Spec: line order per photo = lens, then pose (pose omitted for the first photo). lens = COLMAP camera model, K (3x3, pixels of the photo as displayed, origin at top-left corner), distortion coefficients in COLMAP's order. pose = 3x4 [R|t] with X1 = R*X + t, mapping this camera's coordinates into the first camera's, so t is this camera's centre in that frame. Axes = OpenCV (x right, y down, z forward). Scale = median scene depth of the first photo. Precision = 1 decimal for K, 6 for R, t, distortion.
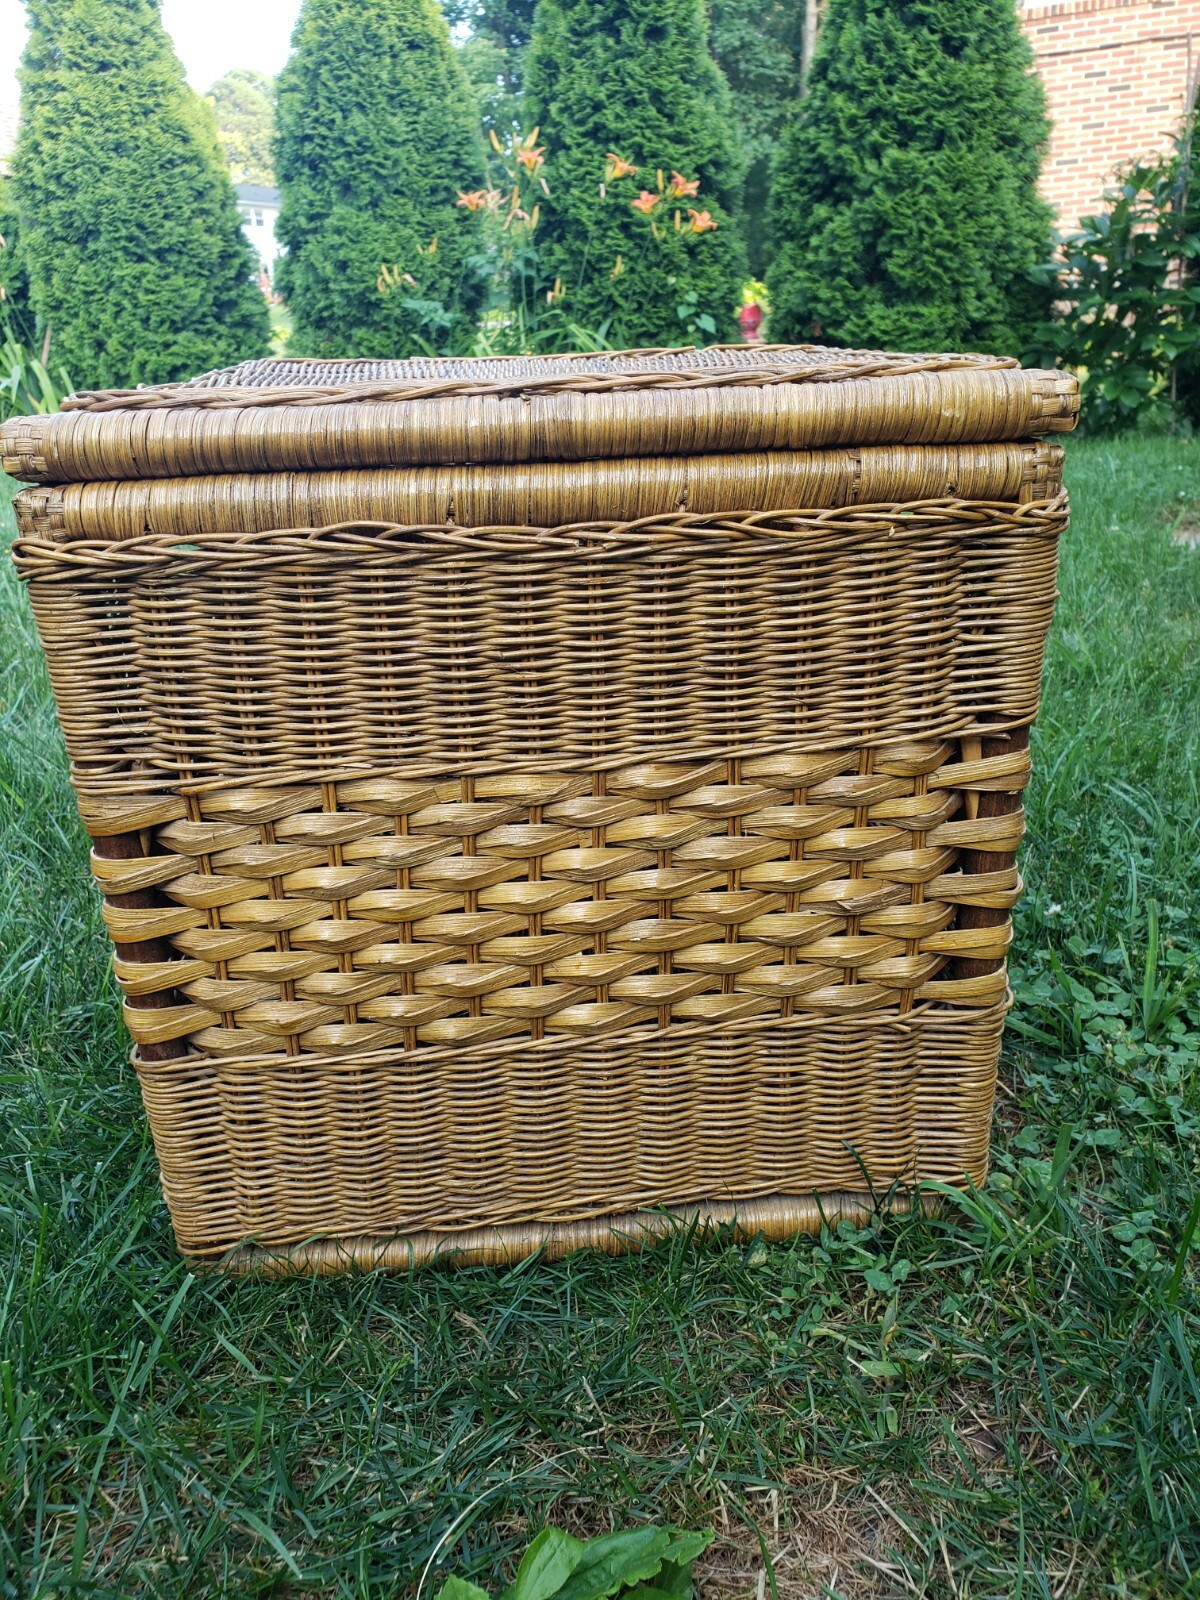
lens RADIAL K [[1245.8, 0, 596.6], [0, 1245.8, 795.2], [0, 0, 1]] dist [0.003232, 0.037682]
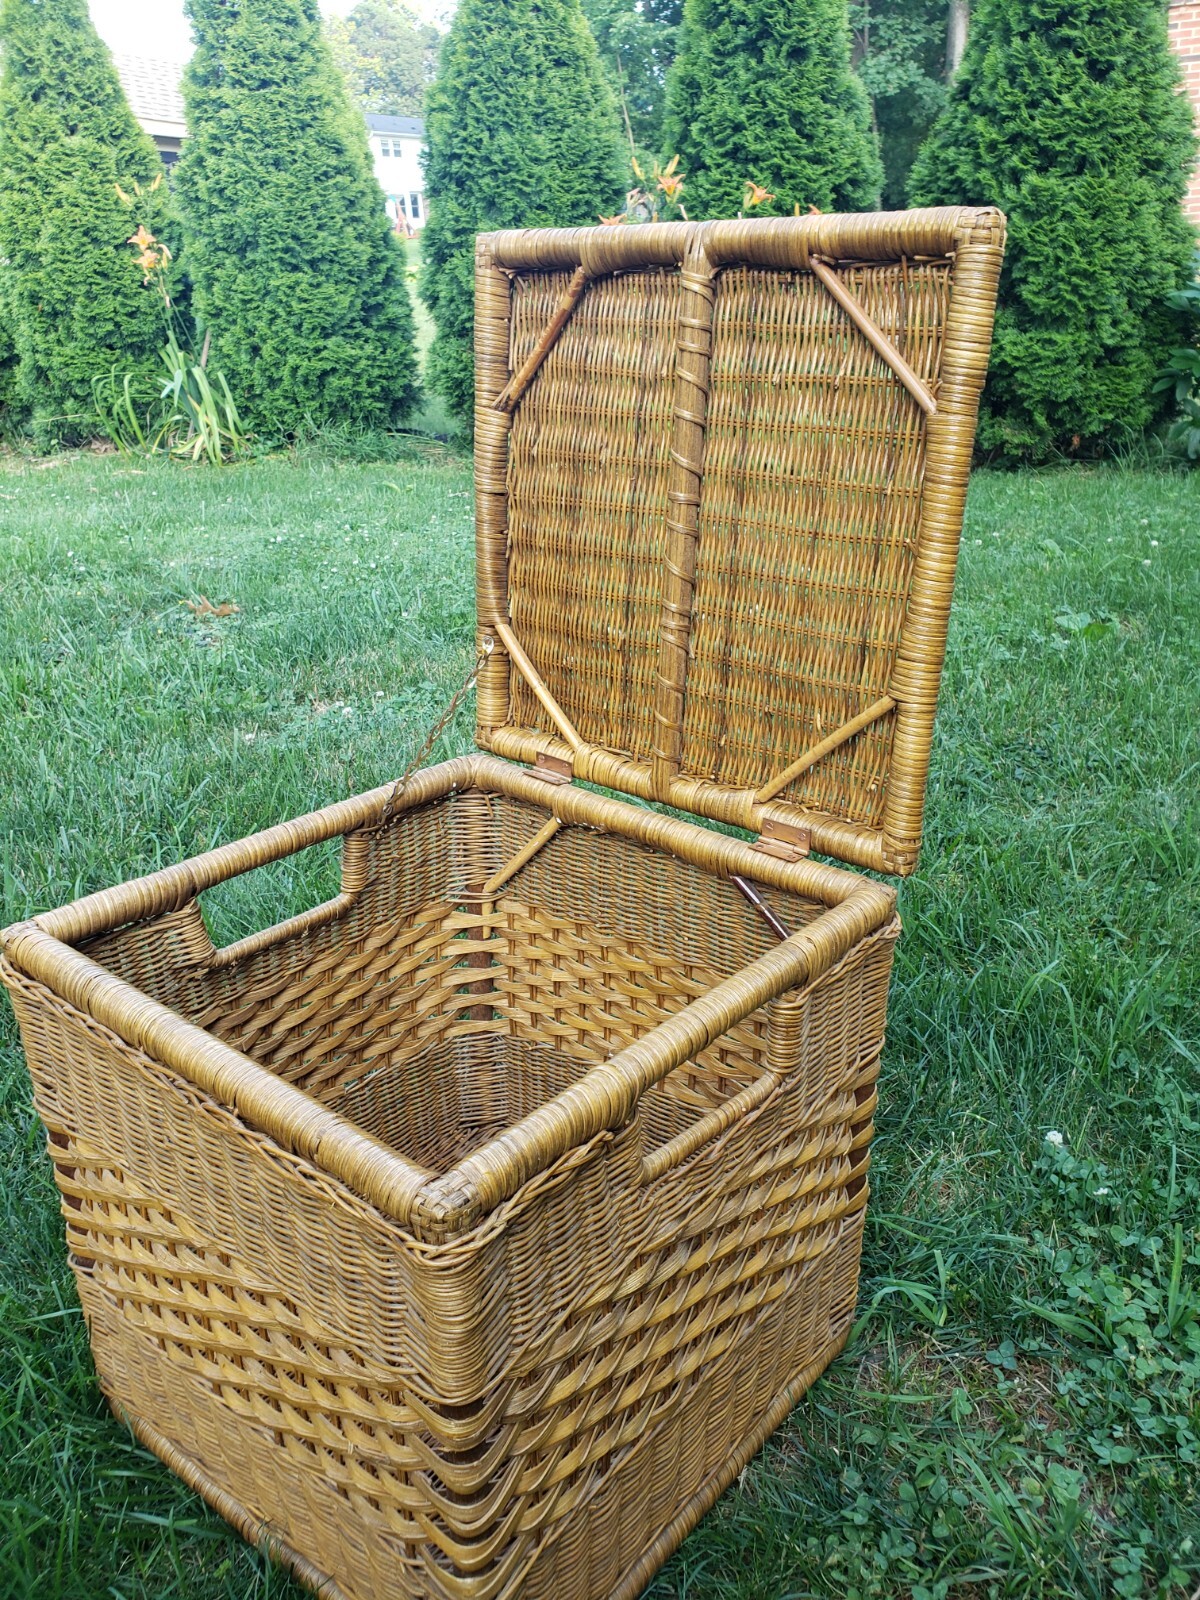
lens RADIAL K [[1245.8, 0, 617.3], [0, 1245.8, 767.2], [0, 0, 1]] dist [0.003232, 0.037682]
pose [[0.996538, 0.030739, -0.077250, -0.002409], [-0.027874, 0.998893, 0.037890, -0.067274], [0.078329, -0.035605, 0.996292, -0.039643]]
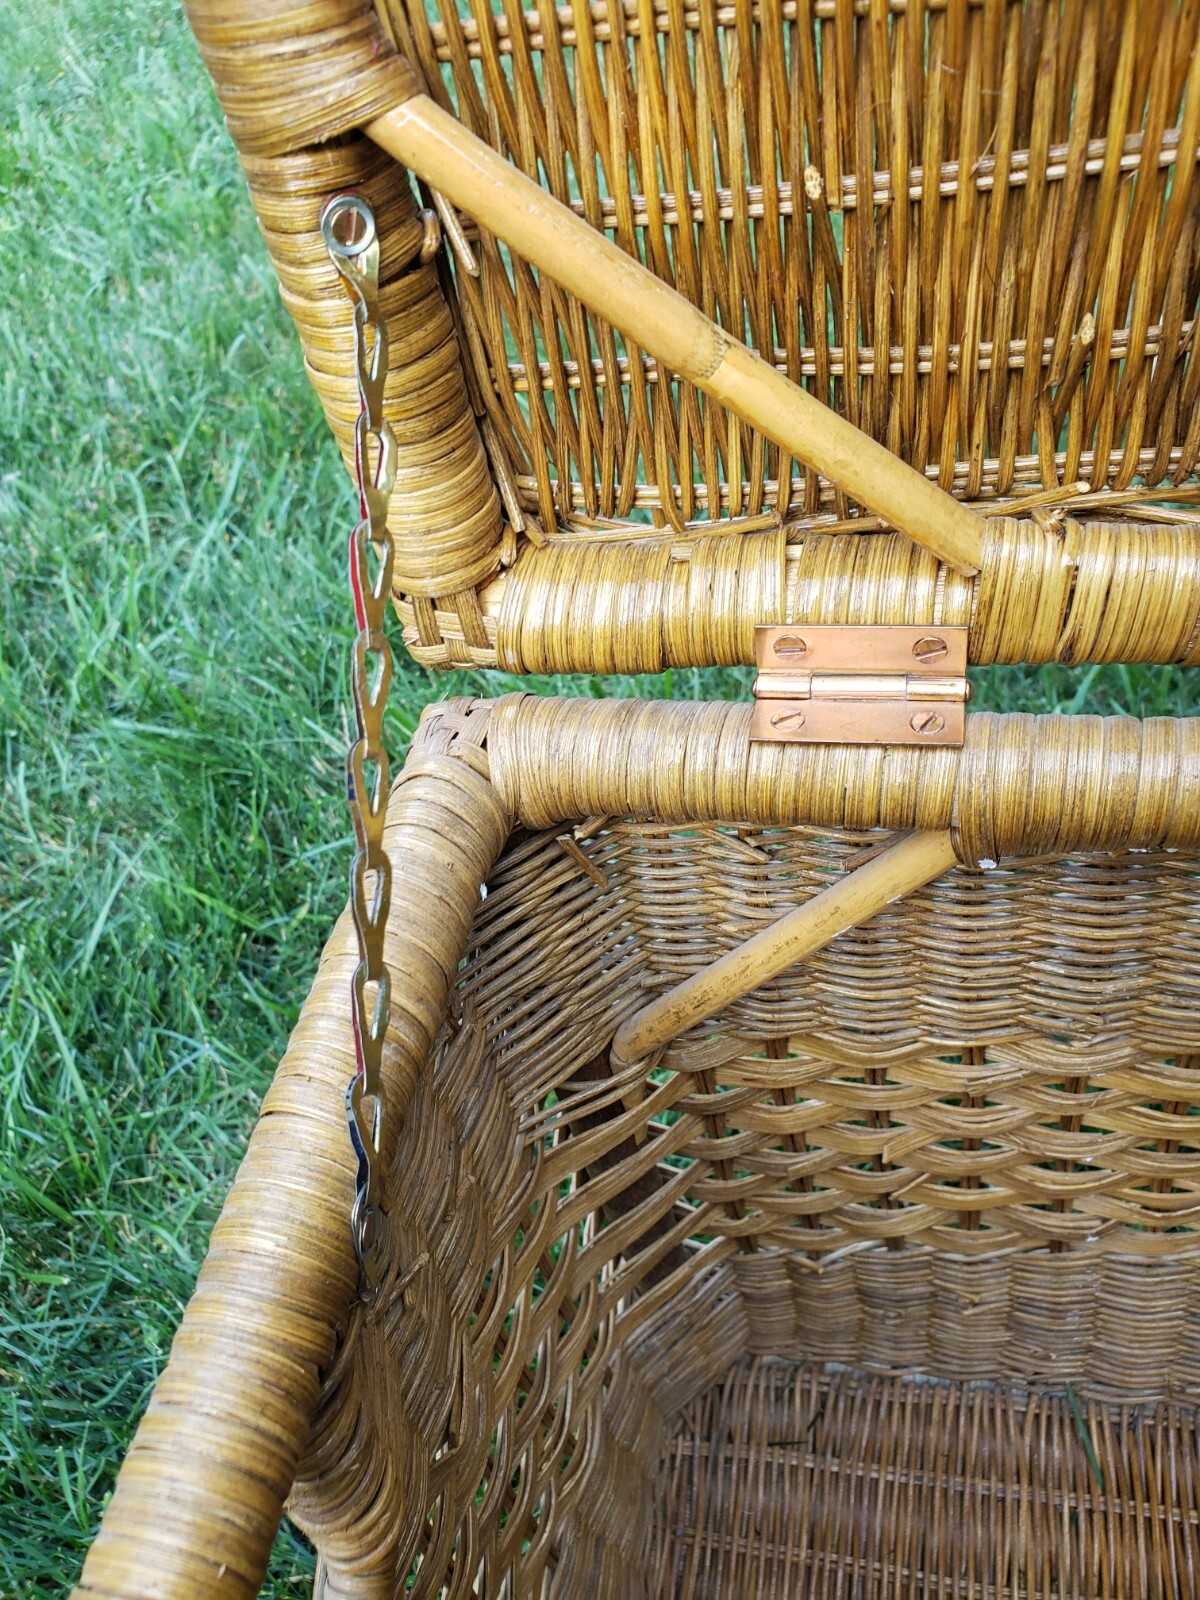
lens RADIAL K [[1279.2, 0, 618.8], [0, 1279.2, 801.8], [0, 0, 1]] dist [-0.025465, 0.045051]
pose [[0.965233, 0.074251, -0.250625, -0.027949], [0.058762, 0.872626, 0.484841, -0.082470], [0.254702, -0.482711, 0.837924, 0.130728]]
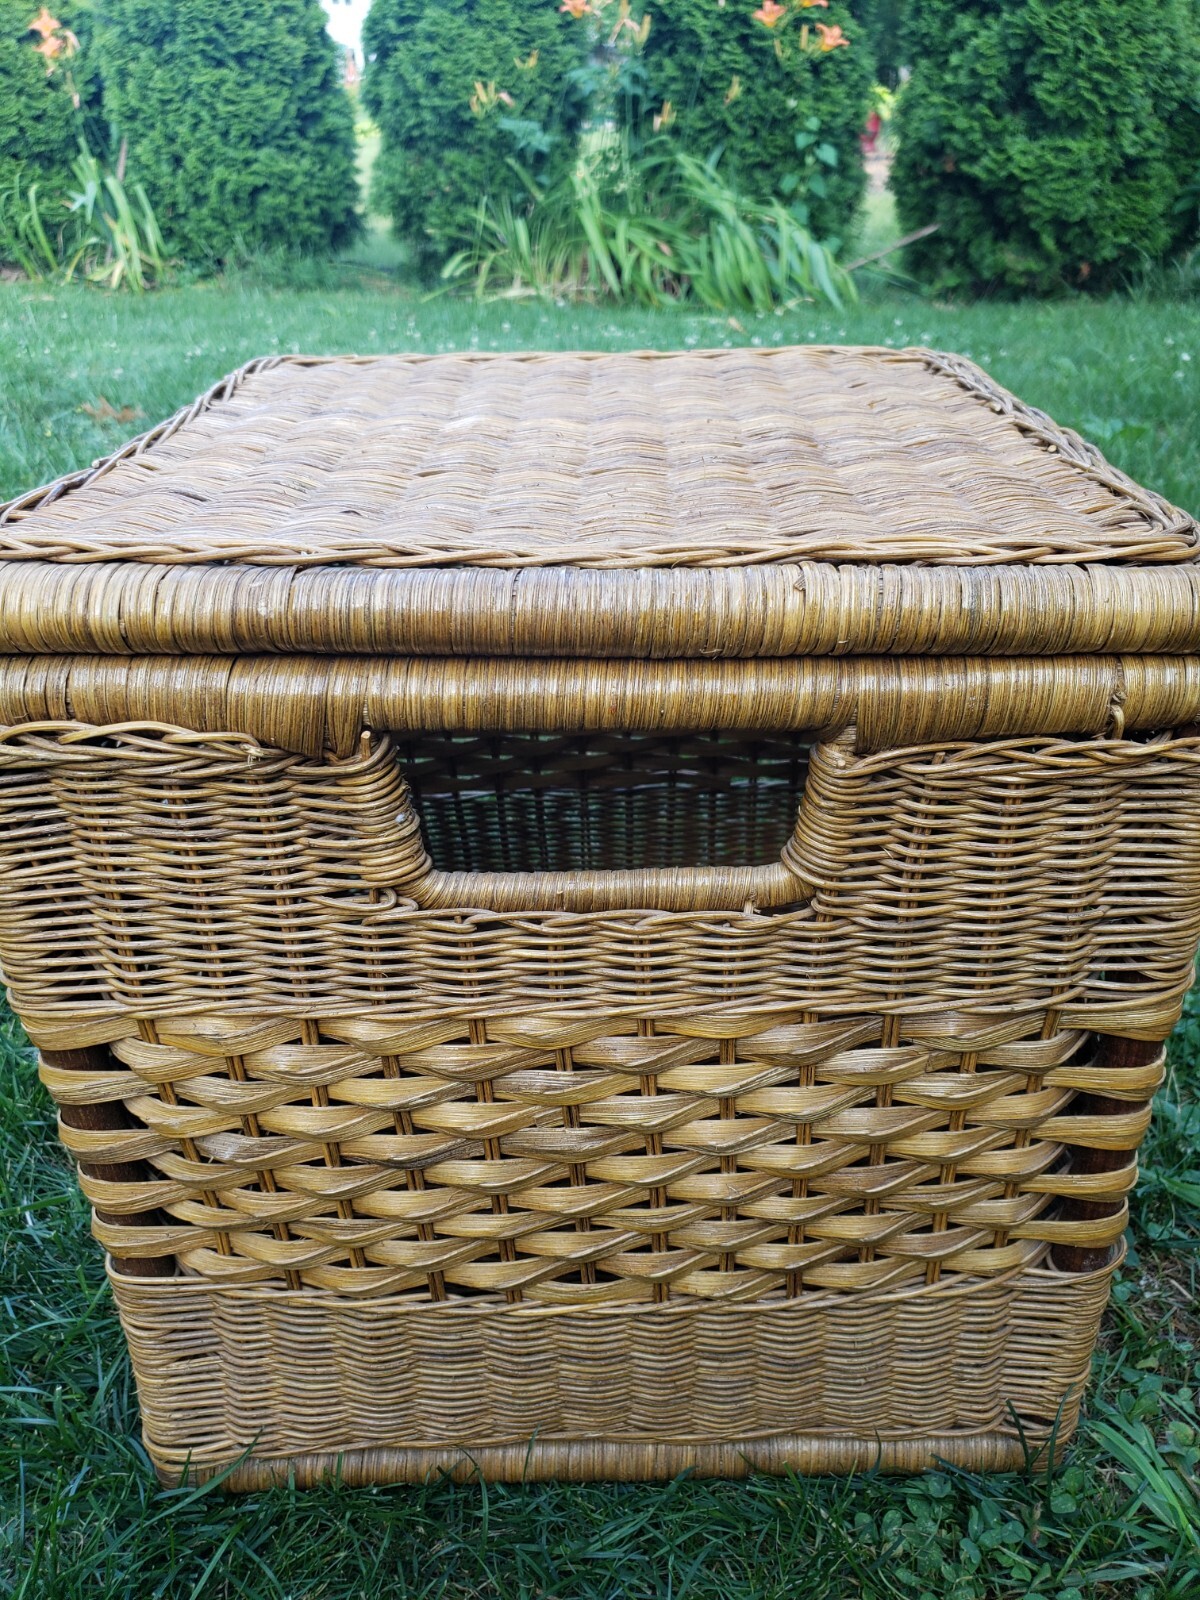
lens RADIAL K [[1245.8, 0, 610.2], [0, 1245.8, 780.5], [0, 0, 1]] dist [0.003232, 0.037682]
pose [[0.997836, 0.044790, -0.048136, -0.006293], [-0.038357, 0.991144, 0.127128, -0.034359], [0.053403, -0.125006, 0.990718, 0.026840]]
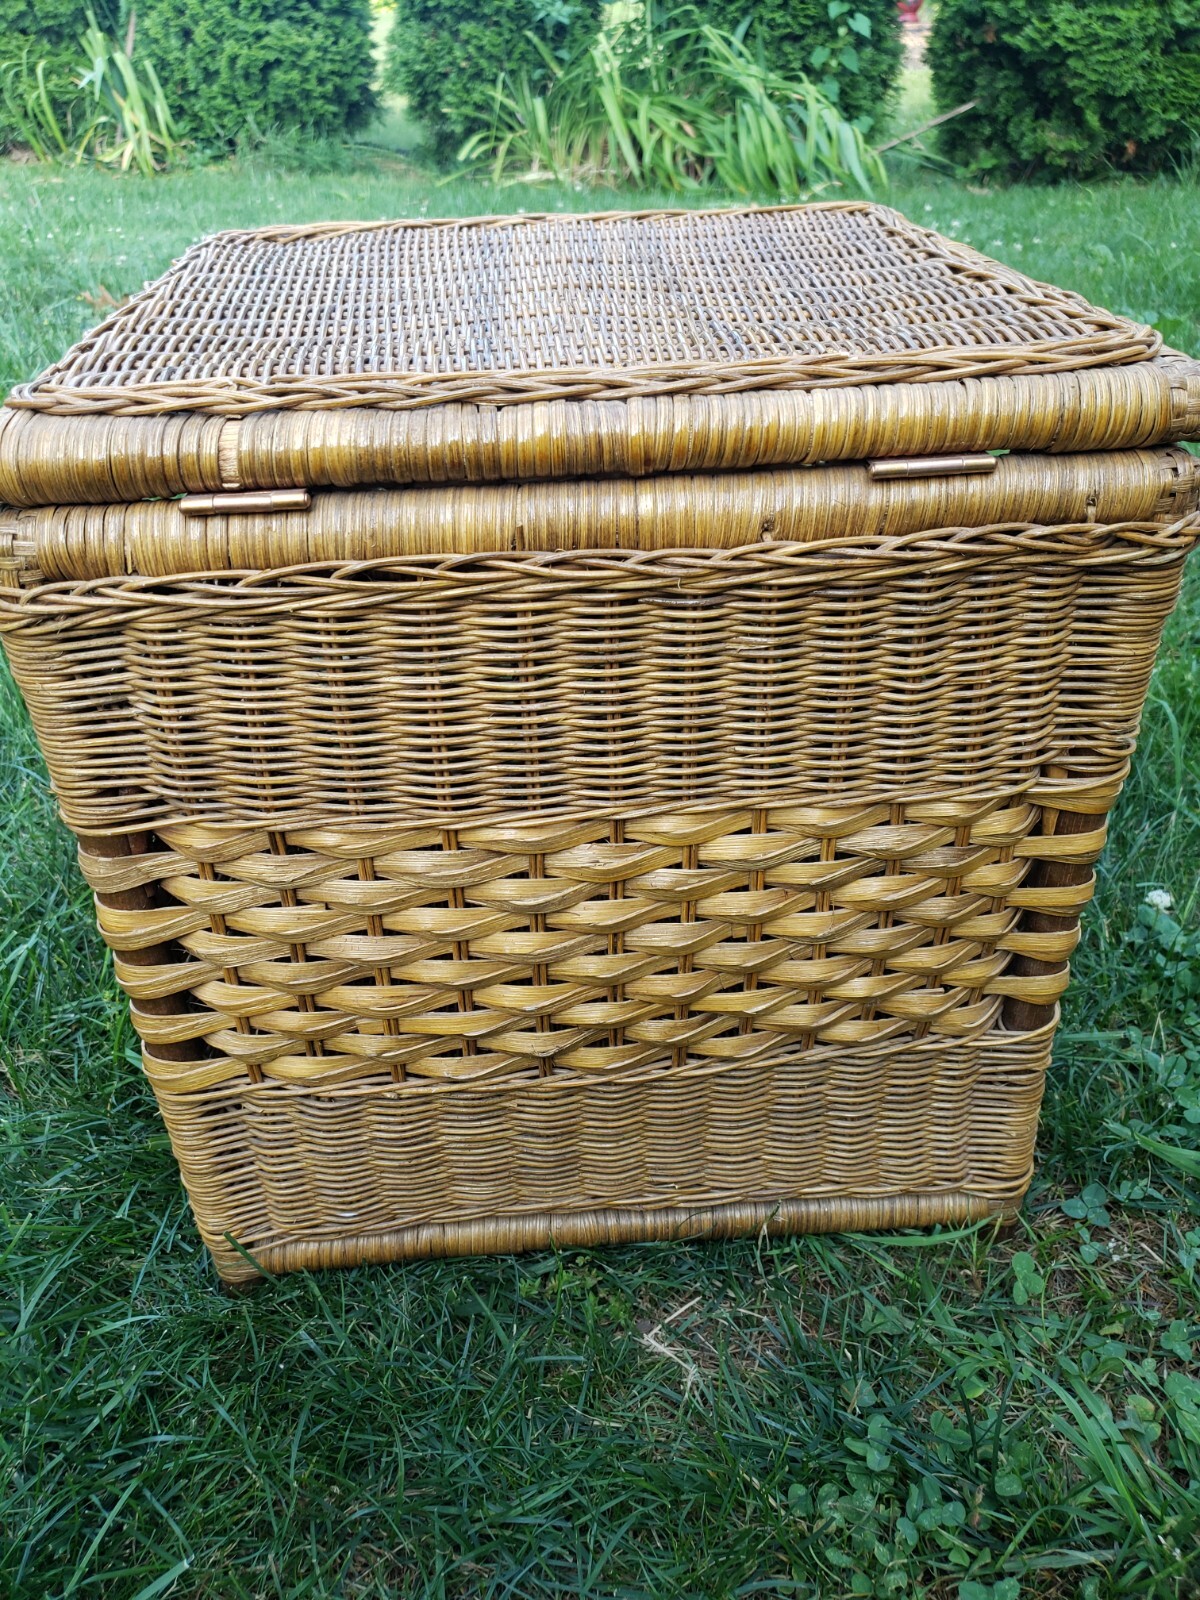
lens RADIAL K [[1245.8, 0, 599.1], [0, 1245.8, 752.4], [0, 0, 1]] dist [0.003232, 0.037682]
pose [[0.995444, 0.060870, -0.073384, 0.001399], [-0.046208, 0.981251, 0.187111, -0.036623], [0.083397, -0.182867, 0.979594, 0.036870]]
